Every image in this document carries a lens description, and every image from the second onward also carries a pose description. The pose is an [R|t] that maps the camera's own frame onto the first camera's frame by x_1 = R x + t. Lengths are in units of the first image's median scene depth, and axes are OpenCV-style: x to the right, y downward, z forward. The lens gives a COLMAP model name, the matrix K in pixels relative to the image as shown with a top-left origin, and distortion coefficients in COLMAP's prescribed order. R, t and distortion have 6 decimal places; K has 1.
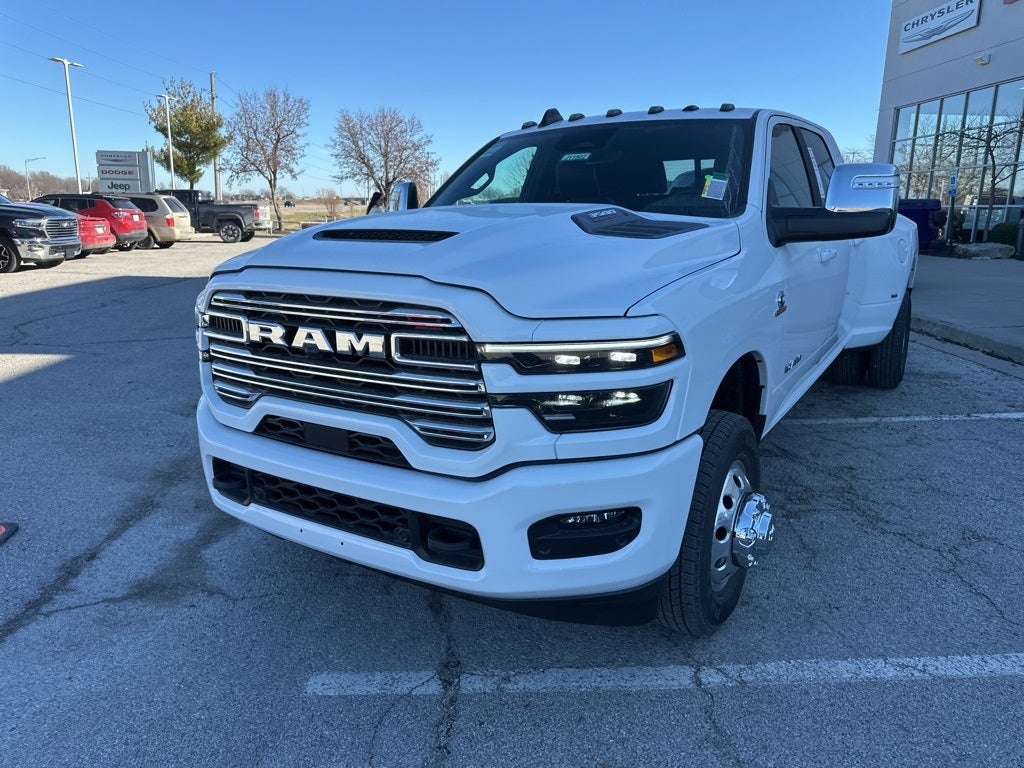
lens RADIAL K [[723.4, 0, 514.2], [0, 723.4, 378.3], [0, 0, 1]] dist [0.027225, -0.035010]
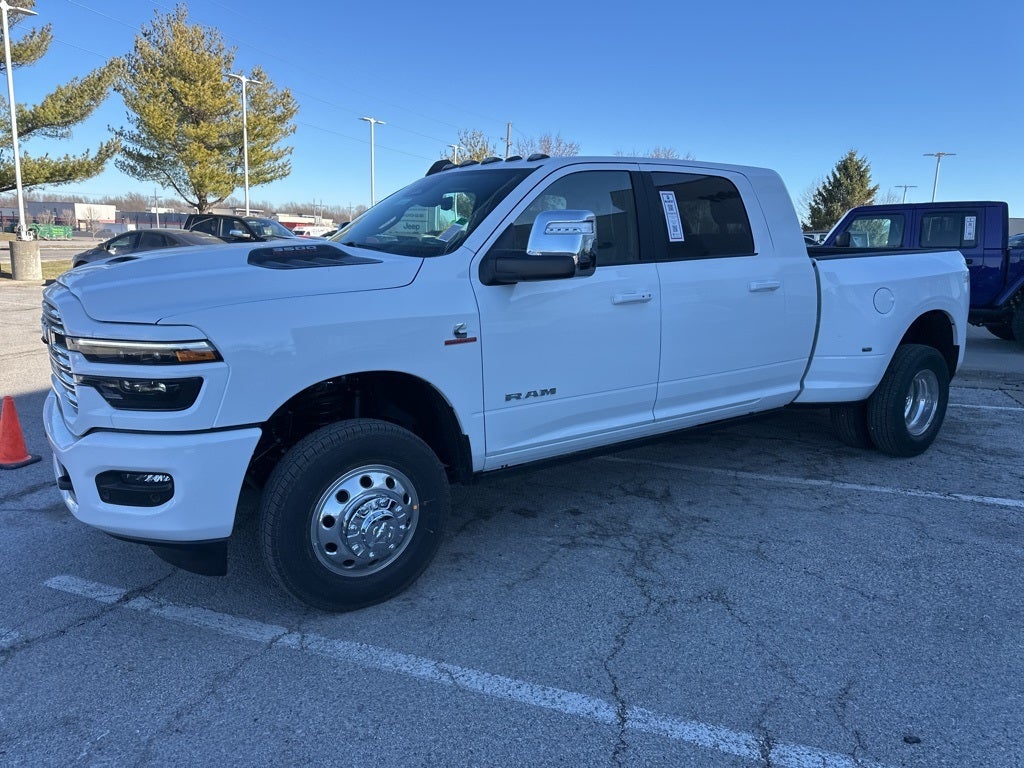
lens RADIAL K [[717.3, 0, 512.0], [0, 717.3, 384.0], [0, 0, 1]] dist [0.058955, -0.078264]
pose [[0.920927, 0.090107, -0.379175, 0.084186], [-0.105196, 0.994266, -0.019218, -0.001381], [0.375269, 0.057586, 0.925126, 0.001981]]
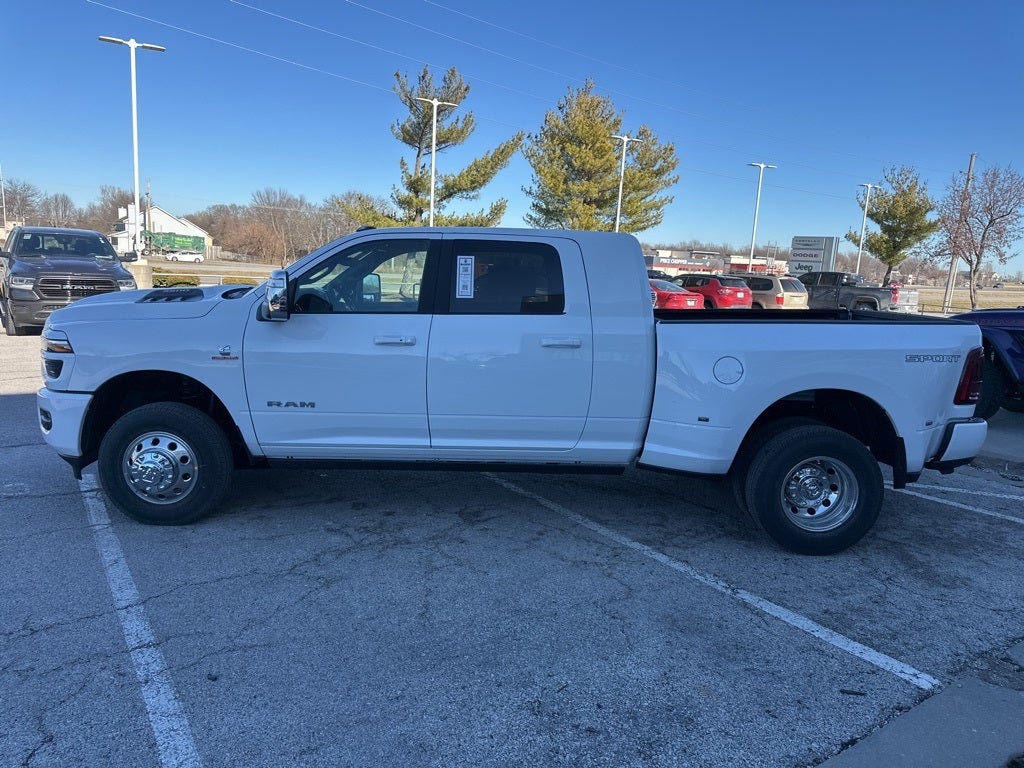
lens RADIAL K [[713.4, 0, 517.1], [0, 713.4, 381.6], [0, 0, 1]] dist [0.093882, -0.142810]
pose [[0.536089, 0.154279, -0.829943, 0.199987], [-0.236309, 0.971277, 0.027911, -0.023320], [0.810411, 0.181160, 0.557149, 0.062813]]
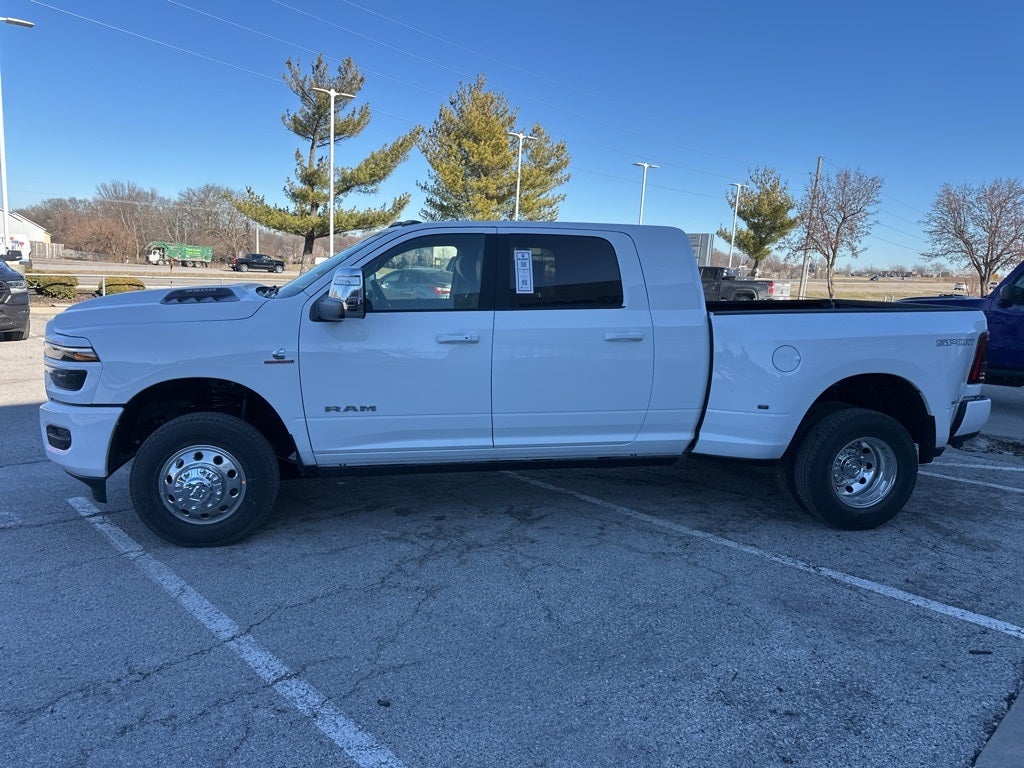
lens RADIAL K [[716.6, 0, 511.9], [0, 716.6, 379.7], [0, 0, 1]] dist [0.062946, -0.081956]
pose [[0.672460, 0.134857, -0.727744, 0.173222], [-0.204138, 0.978916, -0.007229, -0.014027], [0.711425, 0.153421, 0.685810, 0.032265]]
